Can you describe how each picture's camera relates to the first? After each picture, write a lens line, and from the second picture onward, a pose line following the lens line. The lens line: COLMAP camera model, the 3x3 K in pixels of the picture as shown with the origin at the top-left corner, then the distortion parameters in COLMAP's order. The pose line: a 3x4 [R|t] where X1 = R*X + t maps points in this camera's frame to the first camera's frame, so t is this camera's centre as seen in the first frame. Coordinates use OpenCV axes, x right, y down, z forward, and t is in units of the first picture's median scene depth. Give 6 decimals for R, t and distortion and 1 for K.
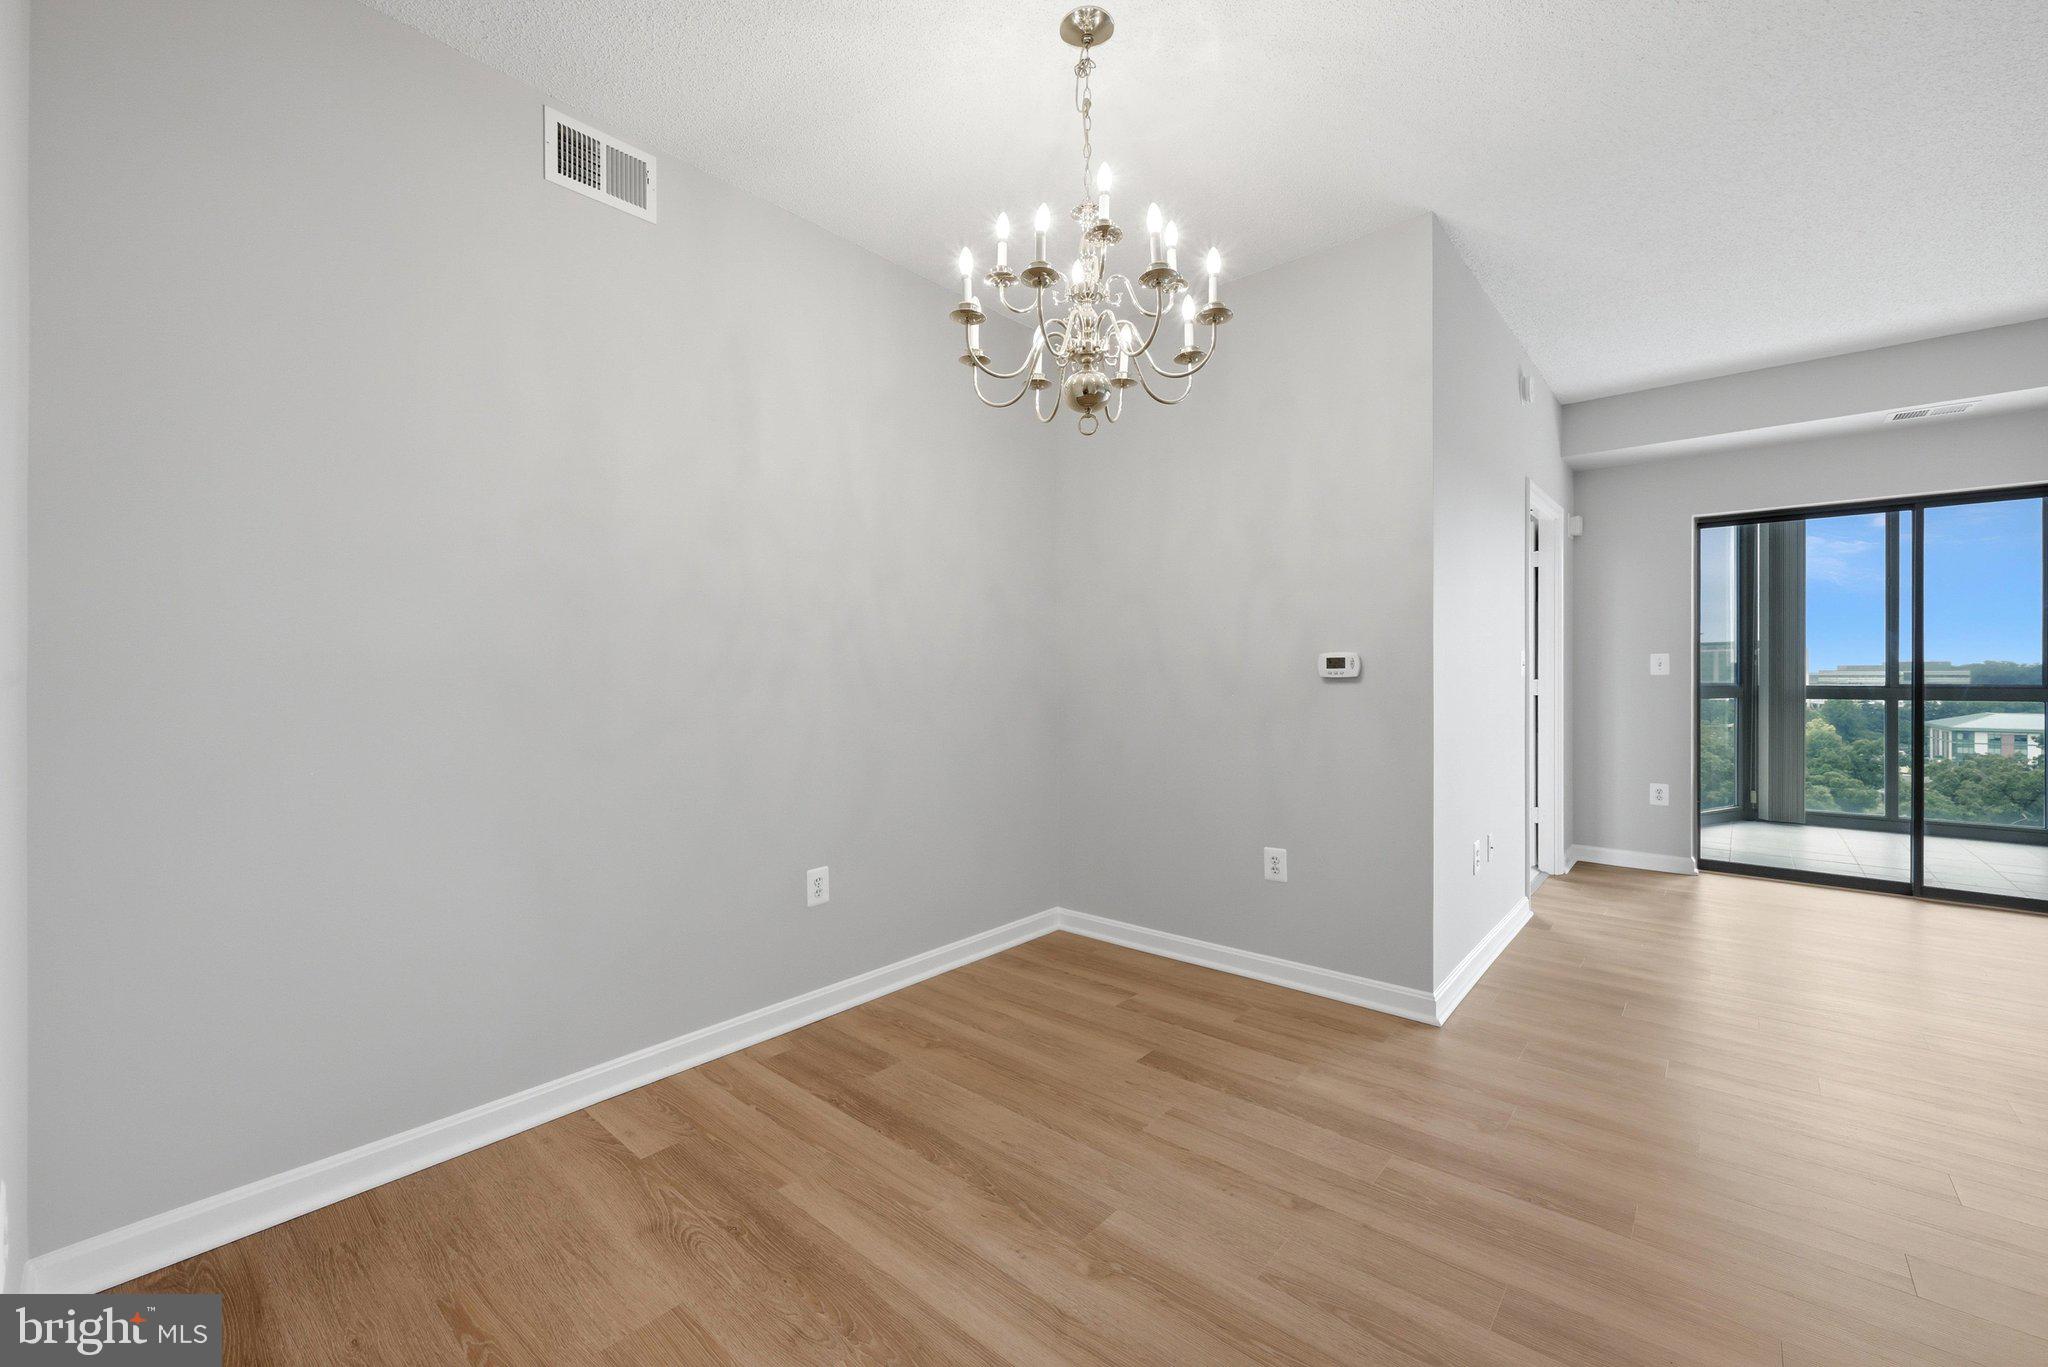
lens RADIAL K [[826.5, 0, 1023.9], [0, 826.5, 676.9], [0, 0, 1]] dist [-0.003188, -0.000328]
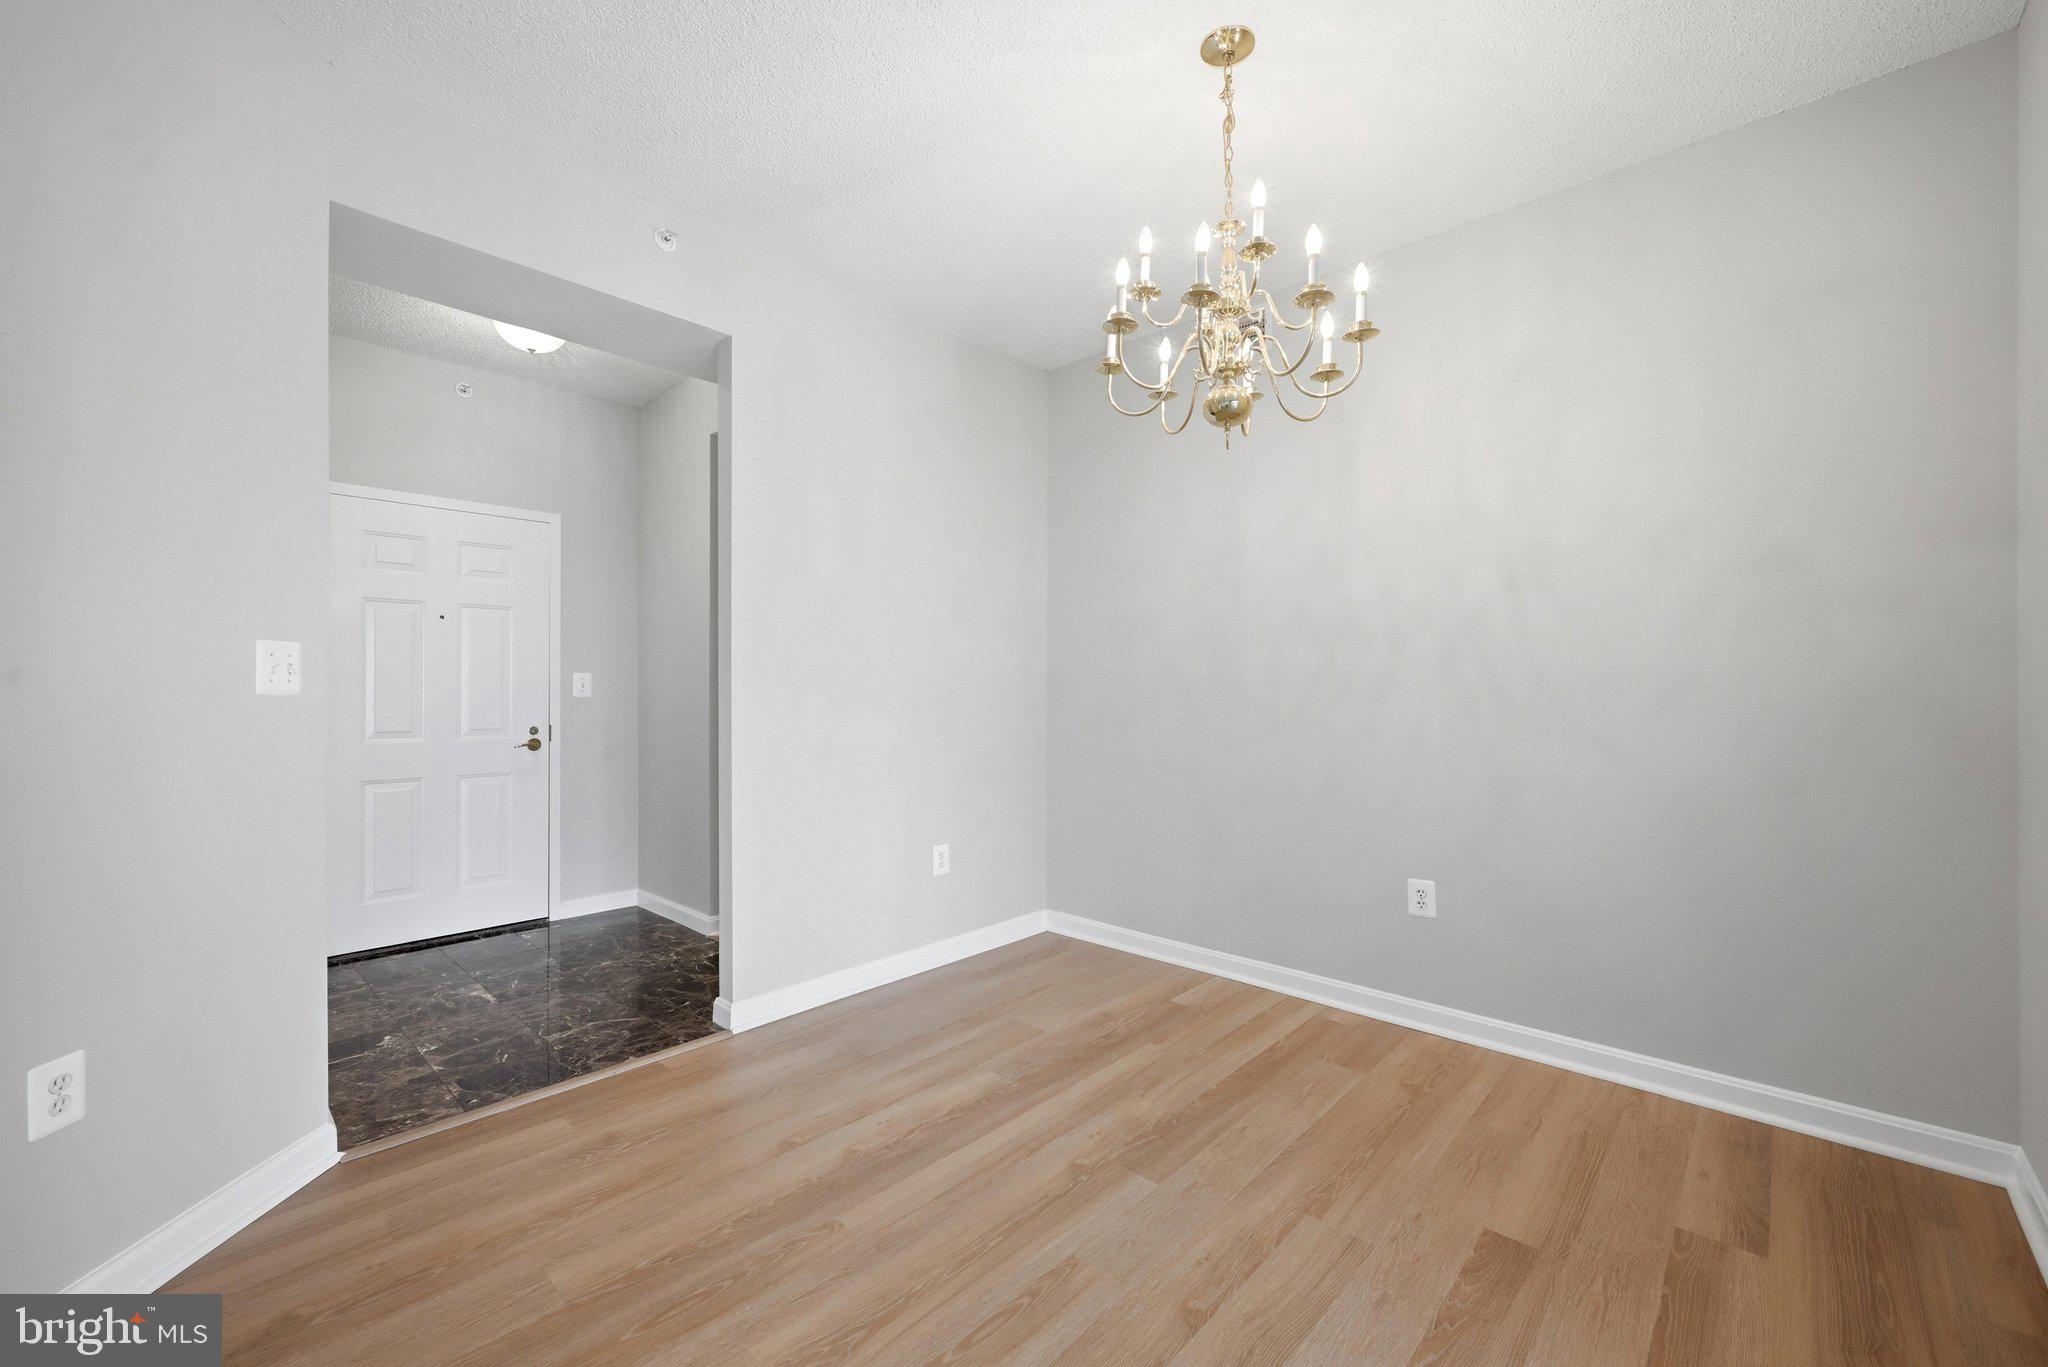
lens RADIAL K [[826.5, 0, 1023.9], [0, 826.5, 676.9], [0, 0, 1]] dist [-0.003188, -0.000328]
pose [[-0.033302, -0.009324, -0.999402, 0.809633], [-0.010146, 0.999908, -0.008990, 0.000049], [0.999394, 0.009841, -0.033393, 0.579937]]
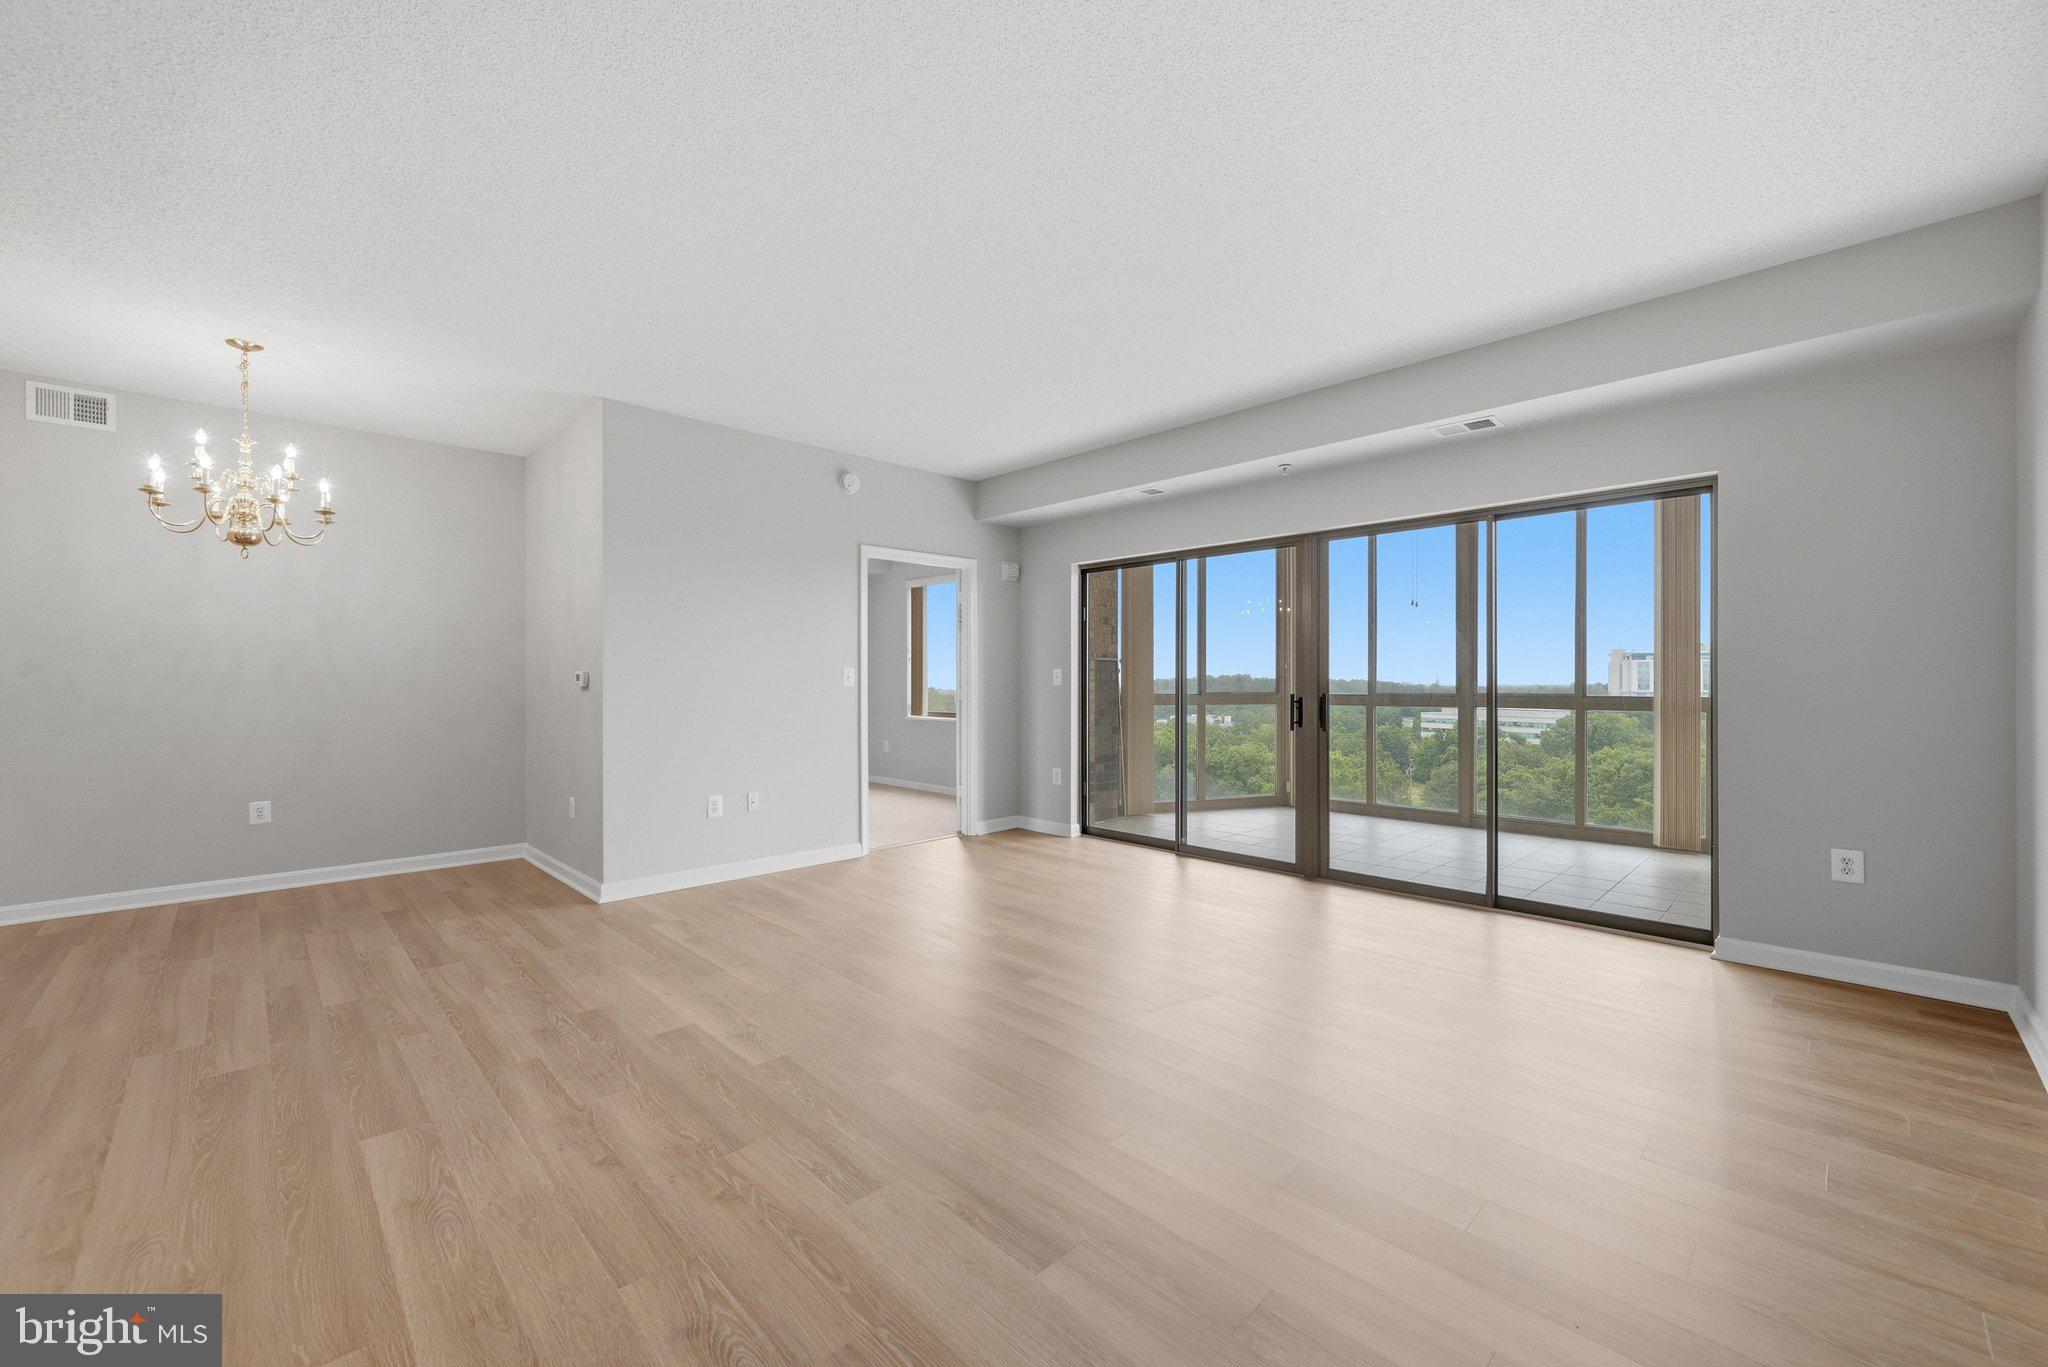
lens RADIAL K [[823.5, 0, 1024.0], [0, 823.5, 683.5], [0, 0, 1]] dist [0.010288, -0.000251]
pose [[0.994887, 0.001118, -0.100992, 1.519291], [-0.001961, 0.999964, -0.008252, 0.005936], [0.100979, 0.008408, 0.994853, -0.530800]]
